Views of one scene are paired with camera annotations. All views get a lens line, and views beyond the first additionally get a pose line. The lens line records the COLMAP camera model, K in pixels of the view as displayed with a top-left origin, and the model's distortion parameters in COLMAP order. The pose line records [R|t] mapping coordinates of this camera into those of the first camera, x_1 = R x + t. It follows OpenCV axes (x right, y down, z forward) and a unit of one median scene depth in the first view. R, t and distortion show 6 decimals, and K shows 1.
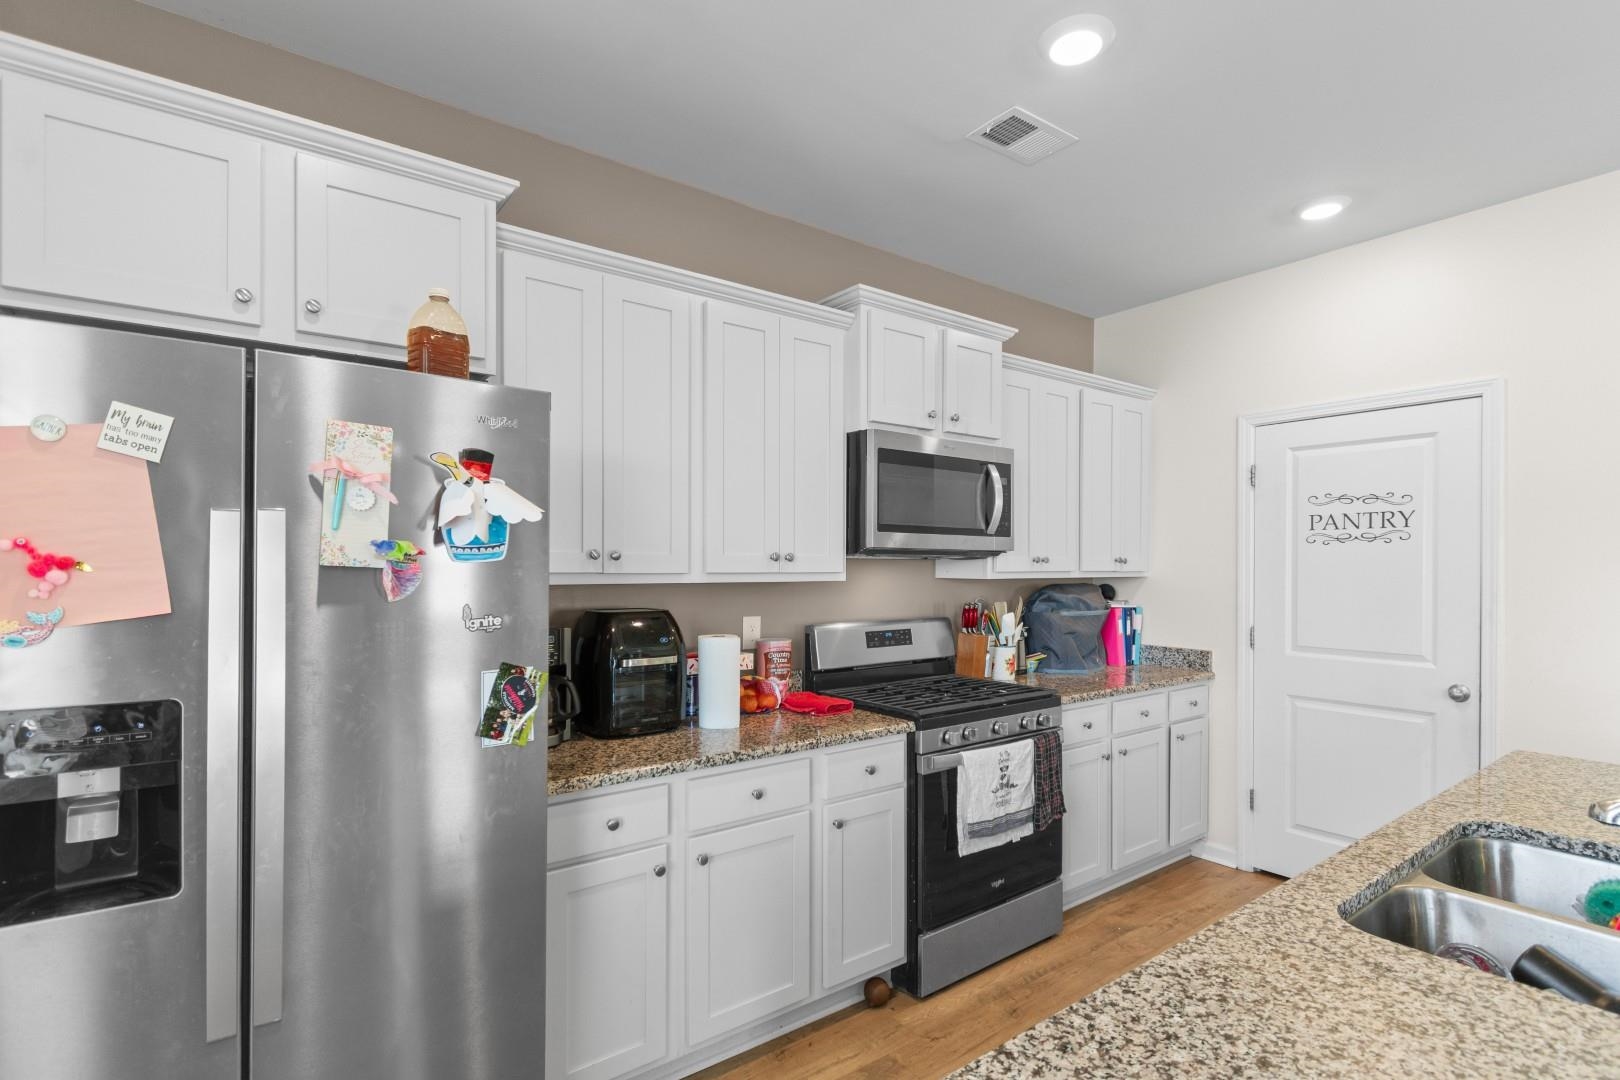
lens RADIAL K [[772.6, 0, 826.5], [0, 772.6, 577.3], [0, 0, 1]] dist [0.004429, -0.000841]
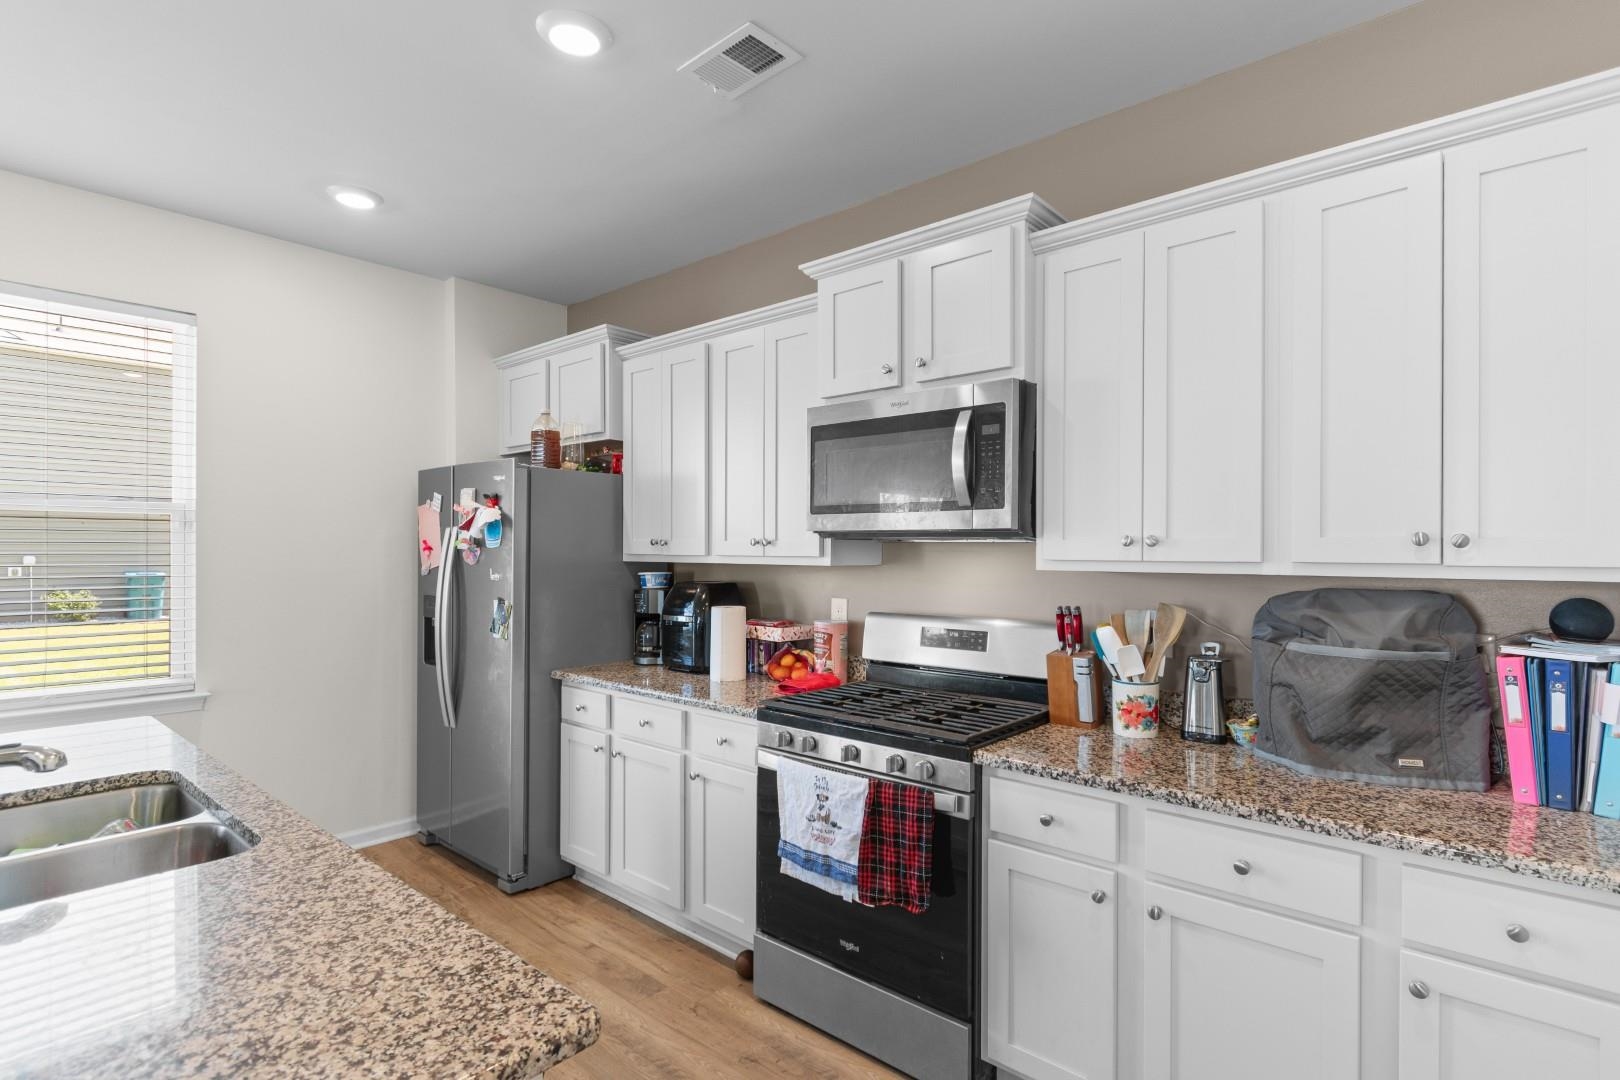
lens RADIAL K [[819.9, 0, 807.9], [0, 819.9, 554.9], [0, 0, 1]] dist [-0.001683, 0.001629]
pose [[0.183289, 0.003967, -0.983051, 1.051921], [-0.019210, 0.999815, 0.000454, -0.009224], [0.982871, 0.018801, 0.183331, 0.799499]]
